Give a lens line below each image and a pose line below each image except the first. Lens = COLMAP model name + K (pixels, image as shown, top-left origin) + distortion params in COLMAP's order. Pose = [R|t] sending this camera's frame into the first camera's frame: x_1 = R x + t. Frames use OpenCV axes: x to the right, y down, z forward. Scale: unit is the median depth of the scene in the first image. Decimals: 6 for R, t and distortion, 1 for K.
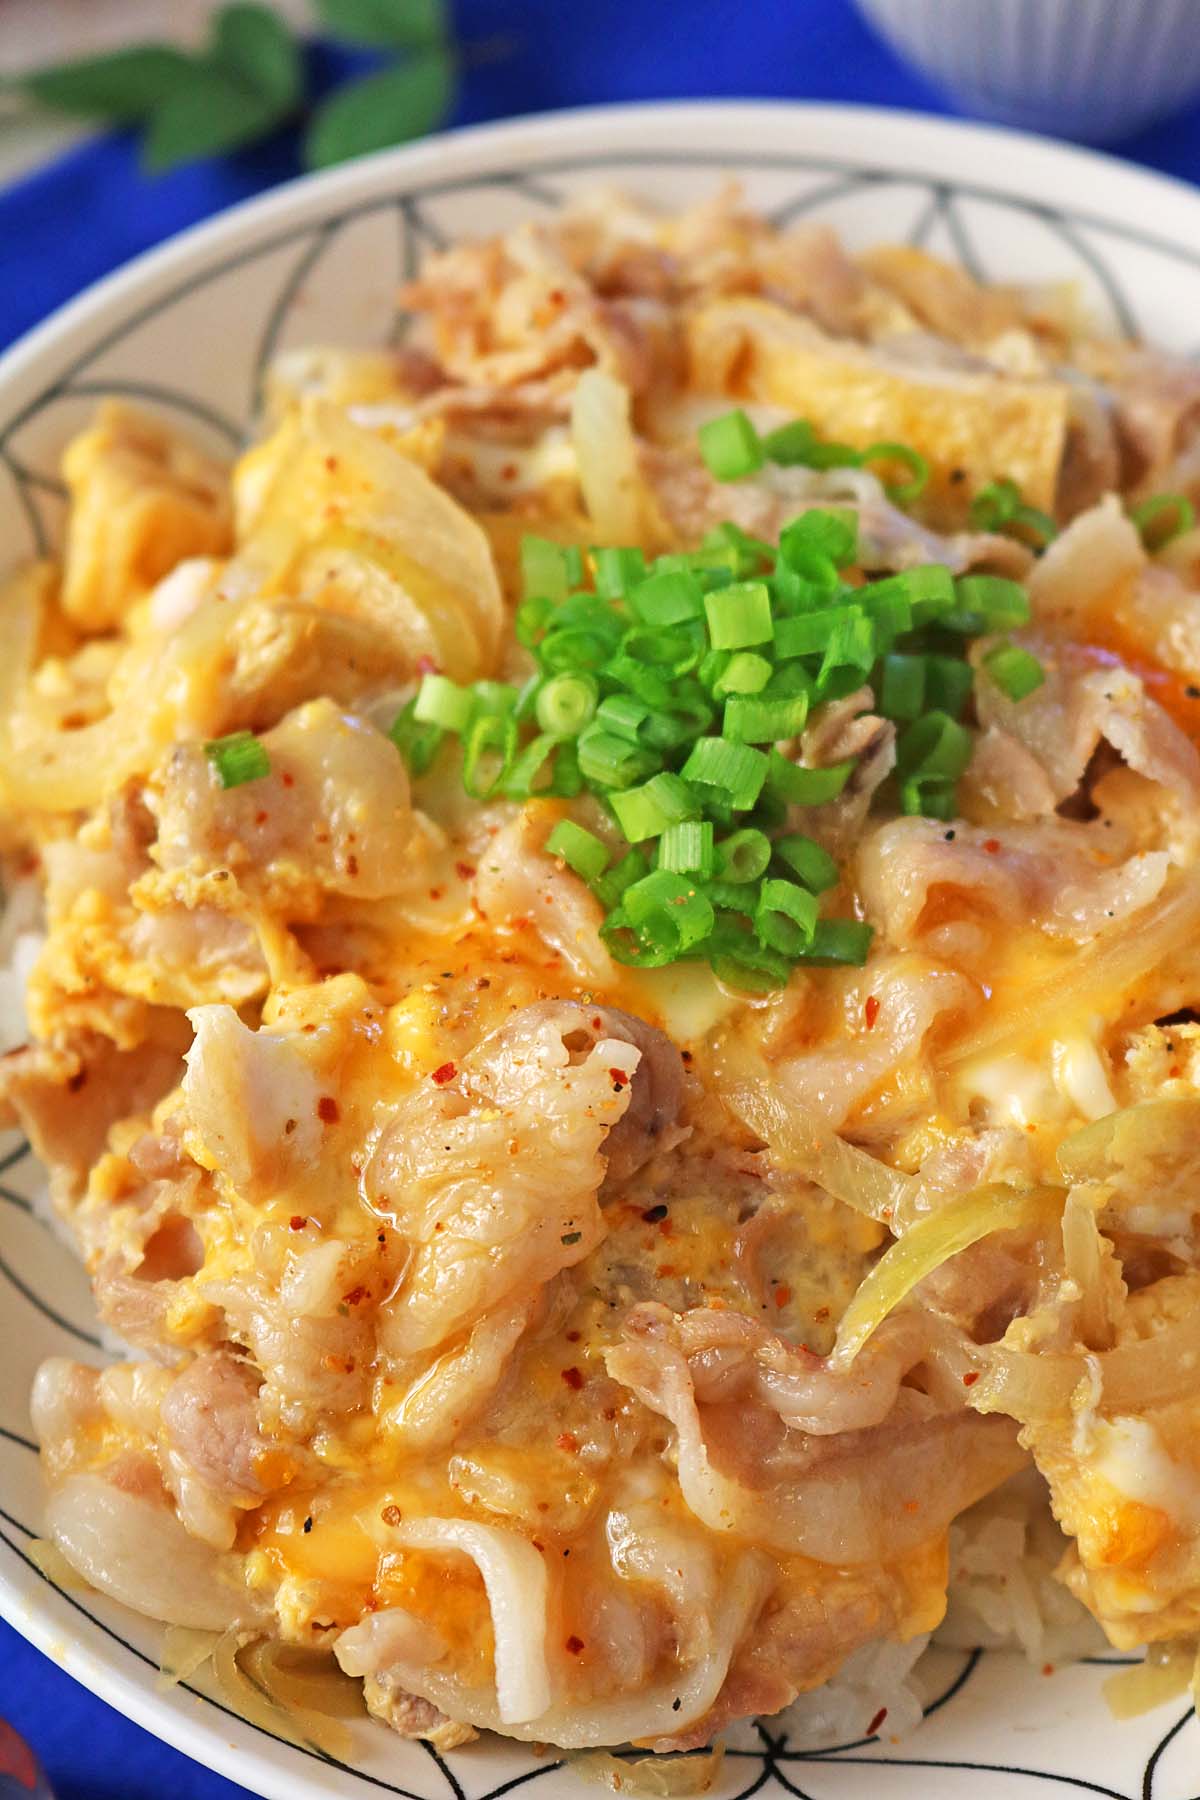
lens RADIAL K [[3432.9, 0, 603.2], [0, 3432.9, 895.6], [0, 0, 1]] dist [-0.019150, 0.000000]
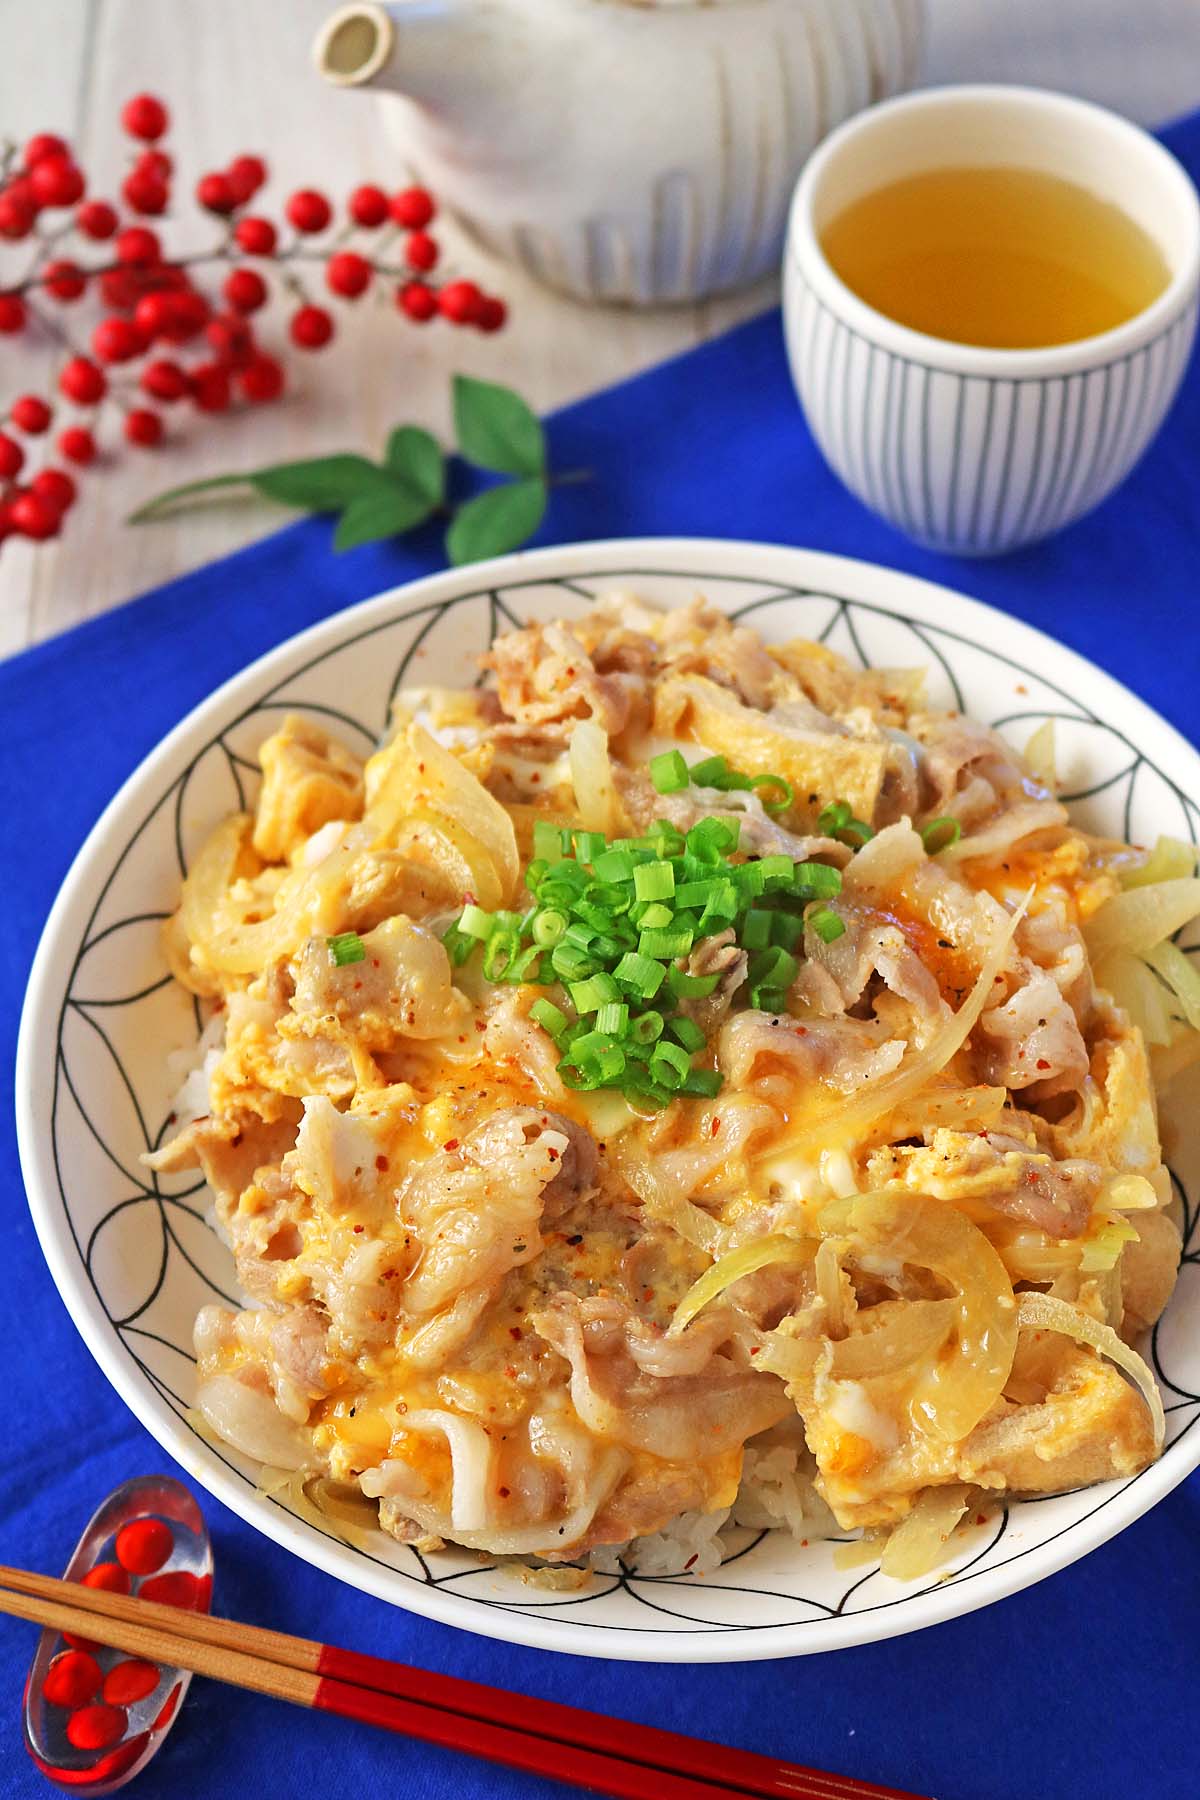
lens RADIAL K [[3347.7, 0, 596.9], [0, 3347.7, 902.7], [0, 0, 1]] dist [-0.026522, 0.000000]
pose [[0.995678, 0.060888, -0.070132, 0.125157], [-0.064499, 0.996643, -0.050428, 0.011347], [0.066826, 0.054733, 0.996262, -0.594234]]
